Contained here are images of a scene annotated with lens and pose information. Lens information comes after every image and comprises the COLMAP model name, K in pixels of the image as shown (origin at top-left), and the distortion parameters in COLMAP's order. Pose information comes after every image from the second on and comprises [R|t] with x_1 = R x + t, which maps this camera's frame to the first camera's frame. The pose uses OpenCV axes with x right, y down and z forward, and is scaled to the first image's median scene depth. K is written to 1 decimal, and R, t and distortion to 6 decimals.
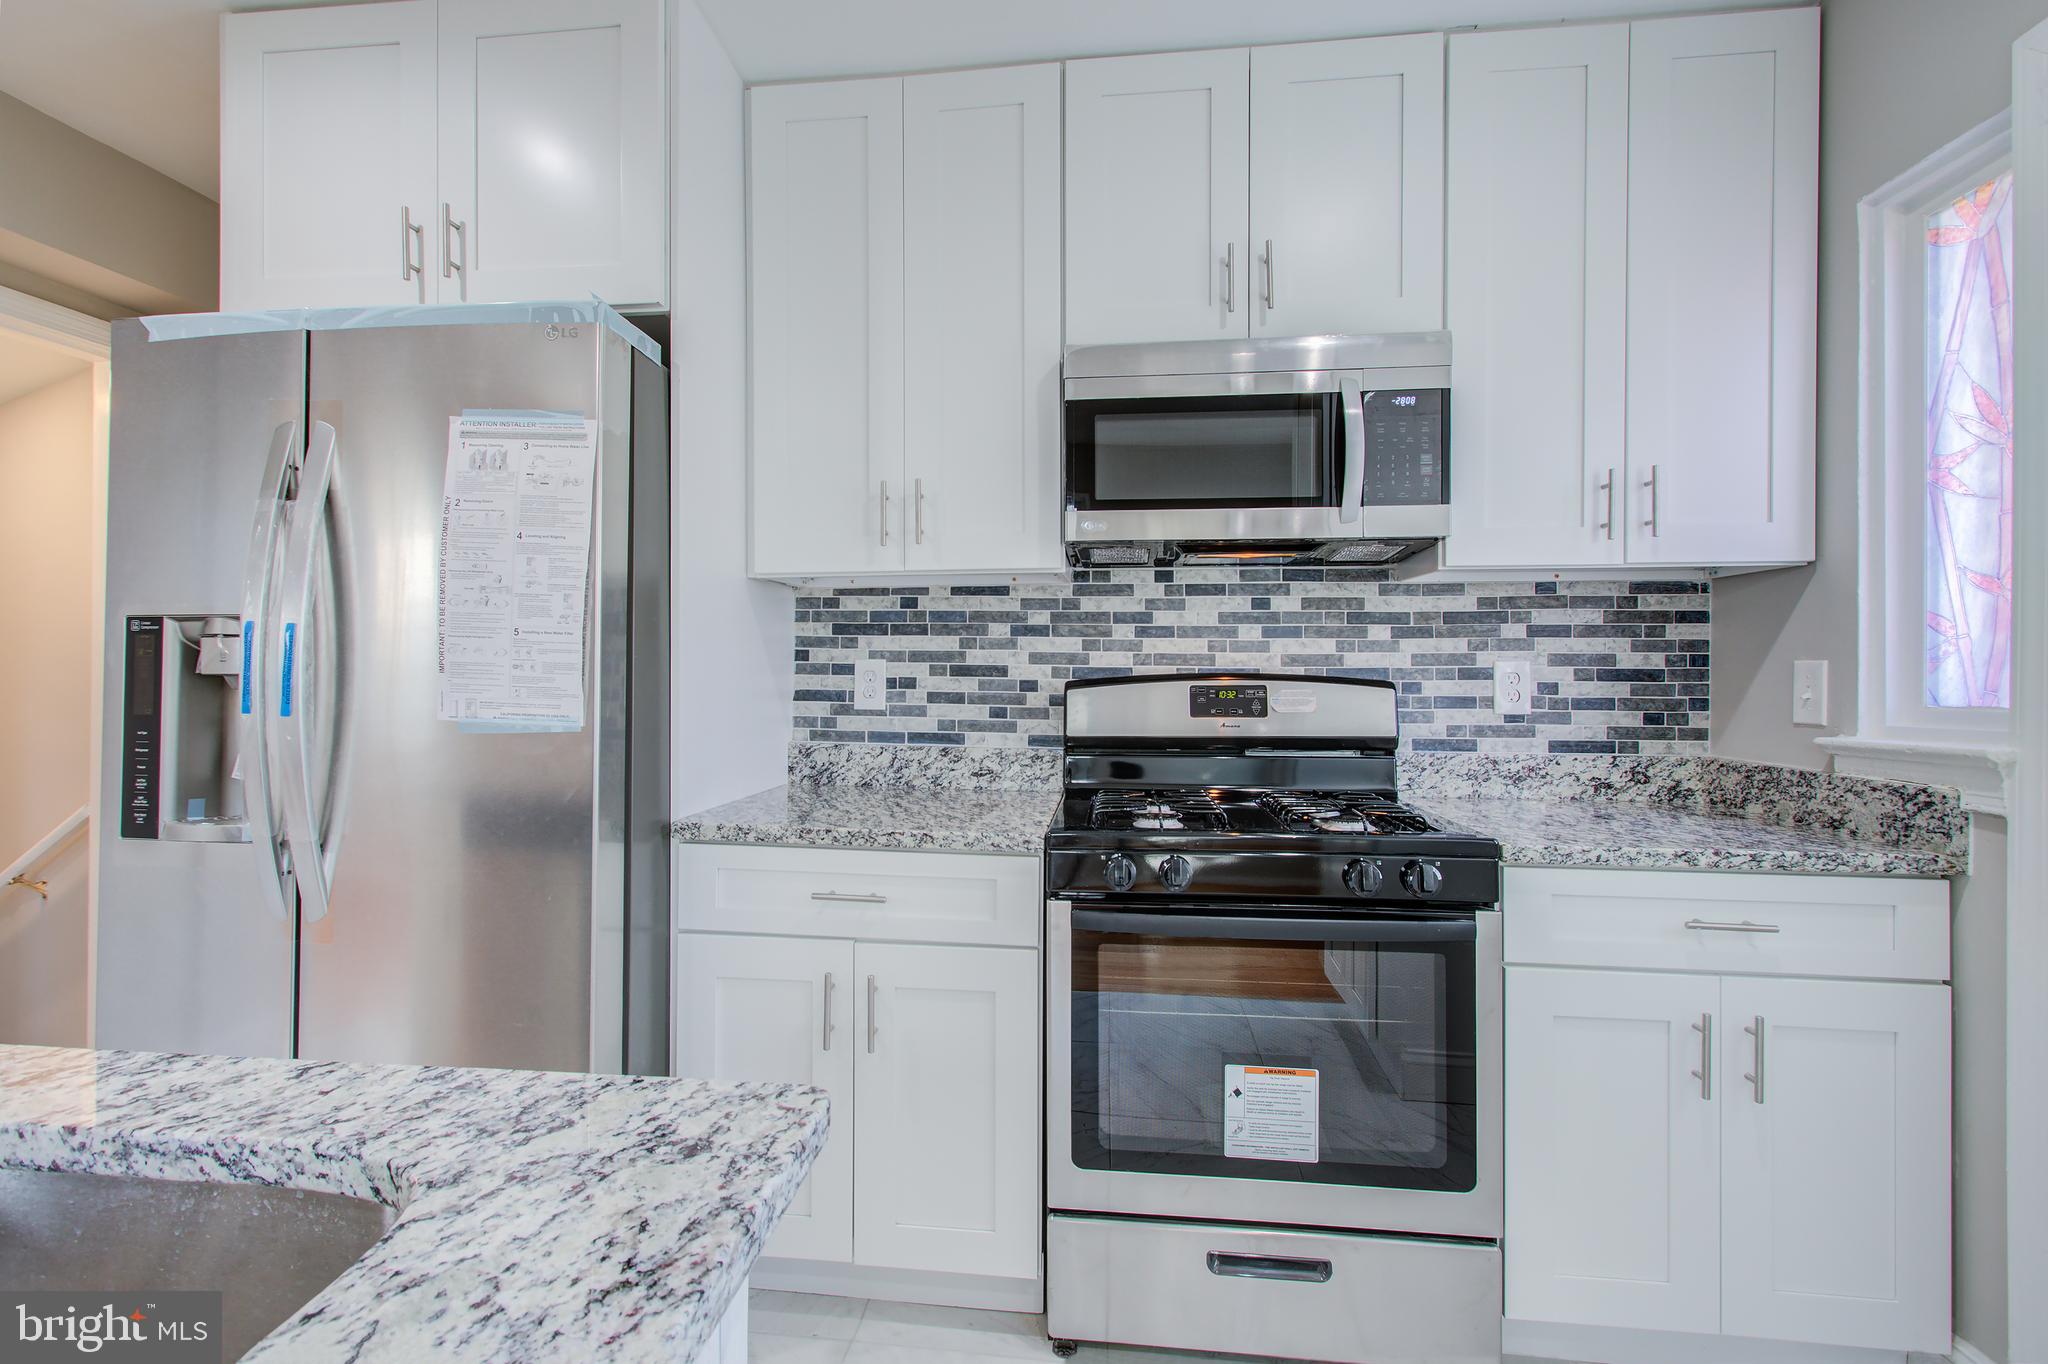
lens RADIAL K [[938.9, 0, 1031.1], [0, 938.9, 670.5], [0, 0, 1]] dist [0.004249, -0.000730]
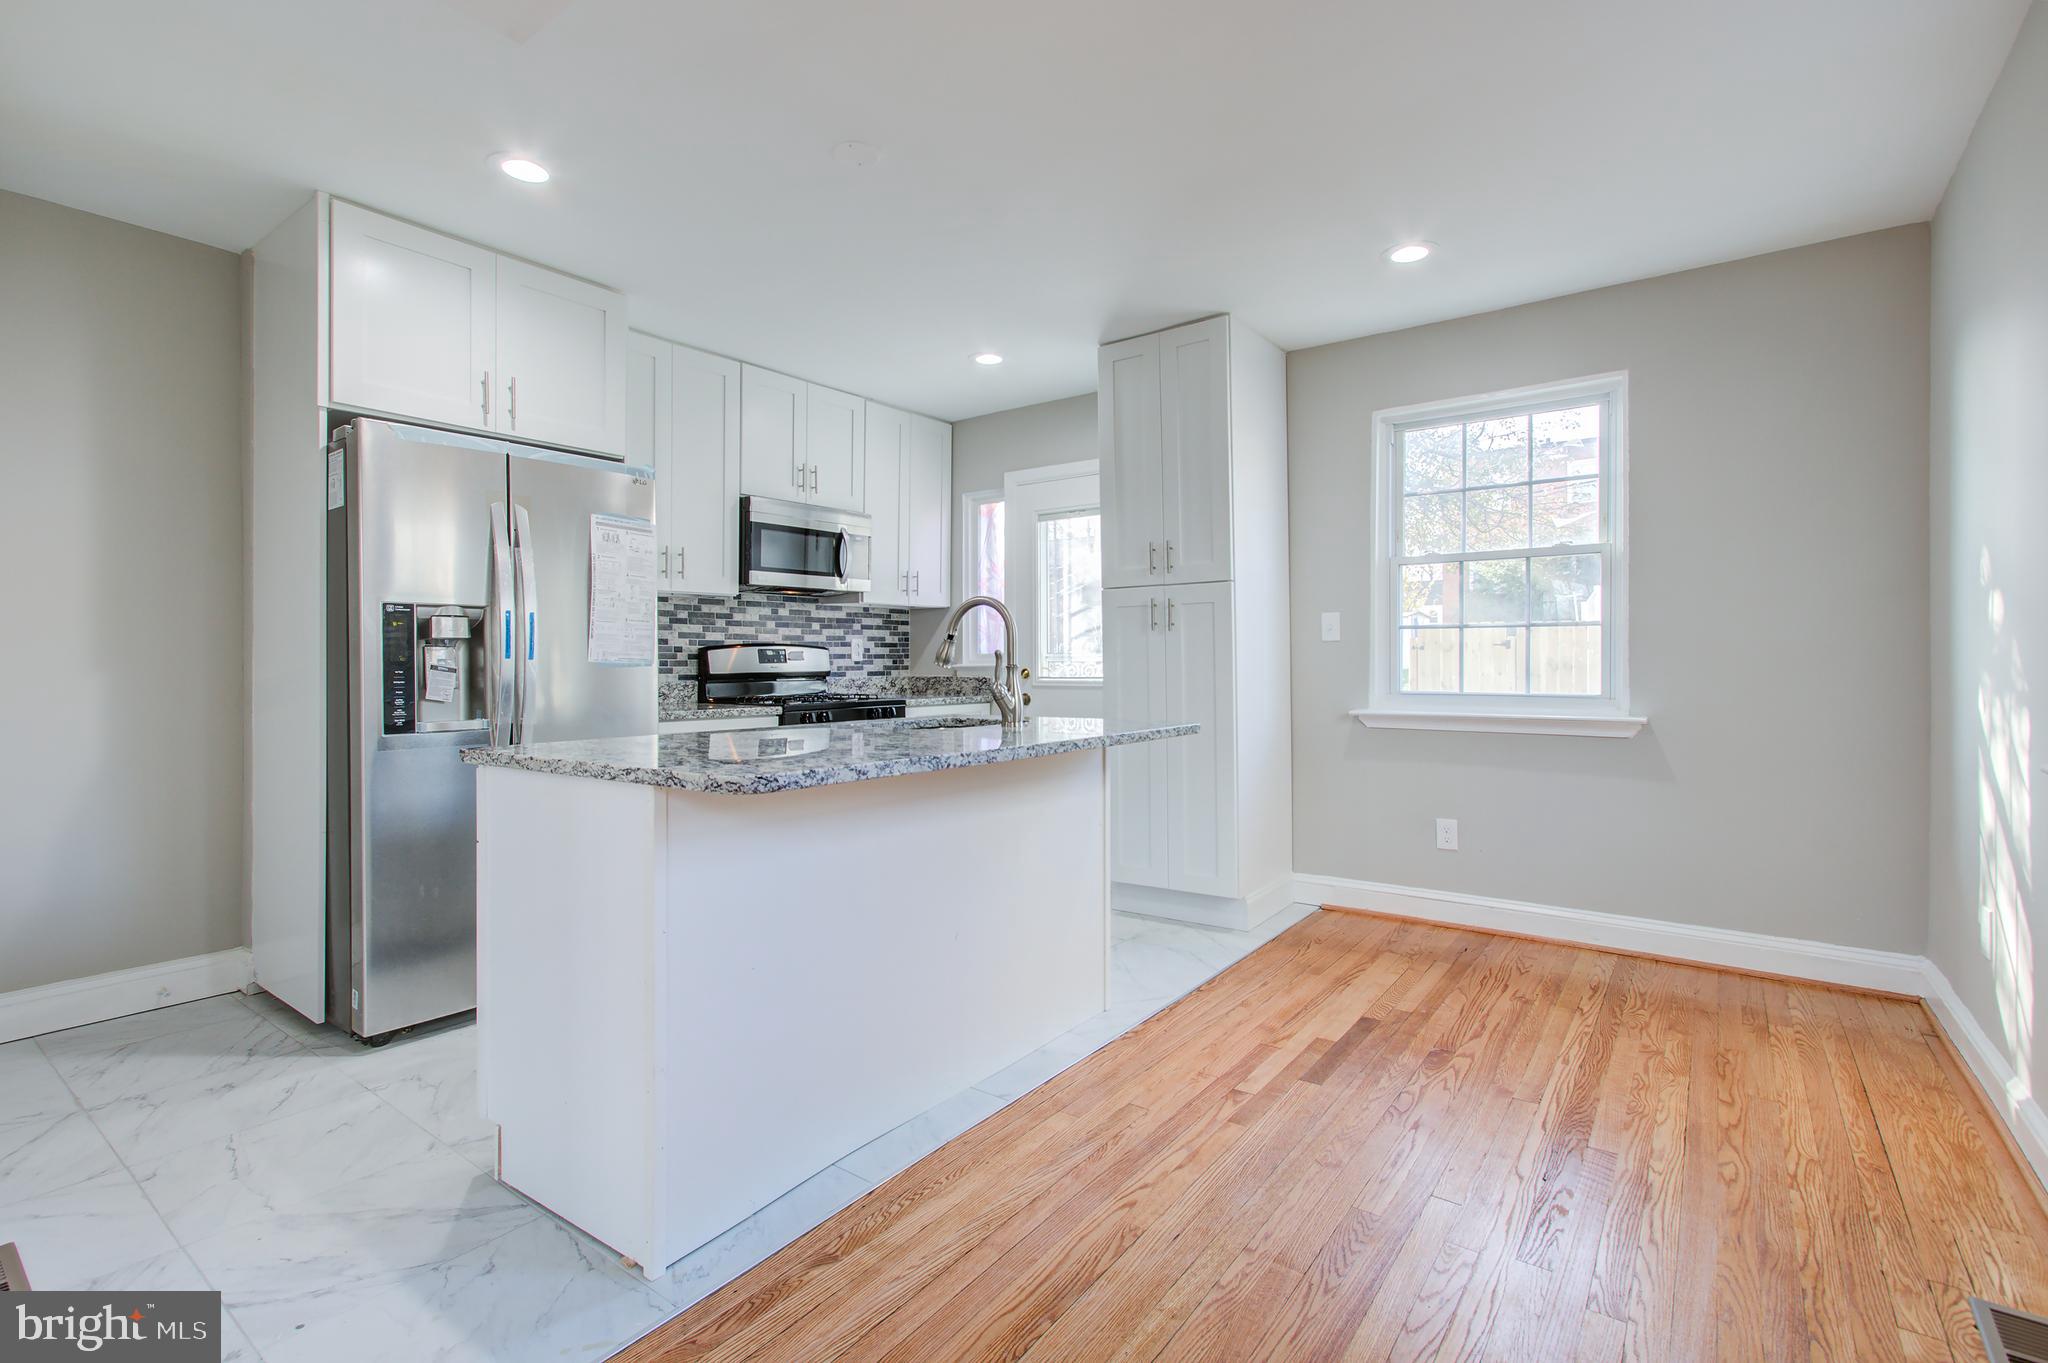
lens RADIAL K [[938.9, 0, 1023.0], [0, 938.9, 660.4], [0, 0, 1]] dist [0.004249, -0.000730]
pose [[0.511694, -0.008480, 0.859126, -1.643873], [0.001451, 0.999958, 0.009005, 0.028474], [-0.859166, -0.003362, 0.511685, -0.746368]]
